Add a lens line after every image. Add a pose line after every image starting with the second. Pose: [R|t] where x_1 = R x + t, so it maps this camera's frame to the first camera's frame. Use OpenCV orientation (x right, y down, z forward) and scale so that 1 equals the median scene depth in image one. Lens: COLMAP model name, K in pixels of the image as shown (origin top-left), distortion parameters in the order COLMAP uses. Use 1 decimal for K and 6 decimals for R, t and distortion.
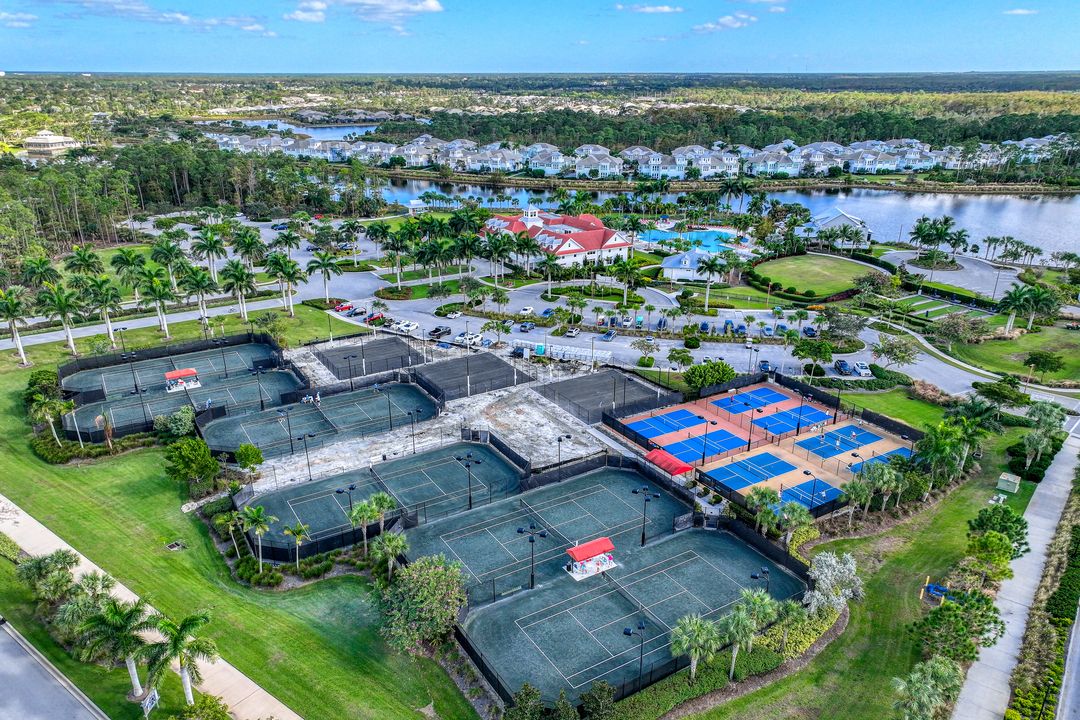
lens RADIAL K [[770.9, 0, 540.0], [0, 770.9, 360.0], [0, 0, 1]] dist [0.005415, 0.004575]
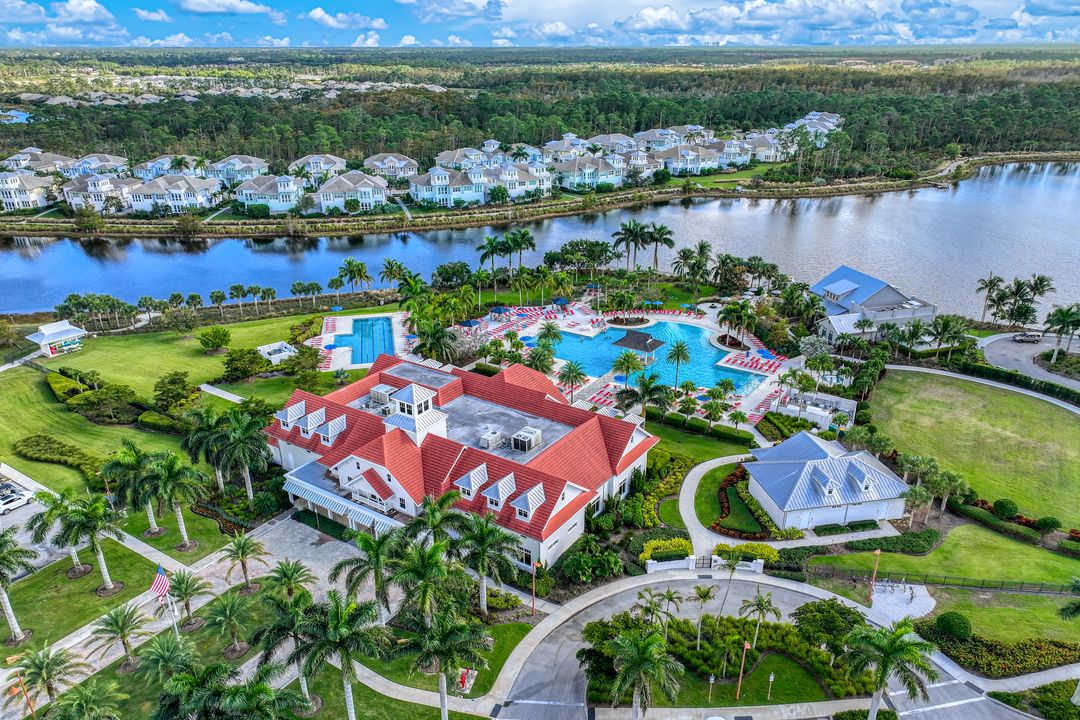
lens RADIAL K [[770.9, 0, 540.0], [0, 770.9, 360.0], [0, 0, 1]] dist [0.005415, 0.004575]
pose [[0.906168, -0.162744, 0.390352, -0.058798], [0.151071, 0.986660, 0.060655, -0.125106], [-0.395016, 0.004007, 0.918666, 0.331440]]
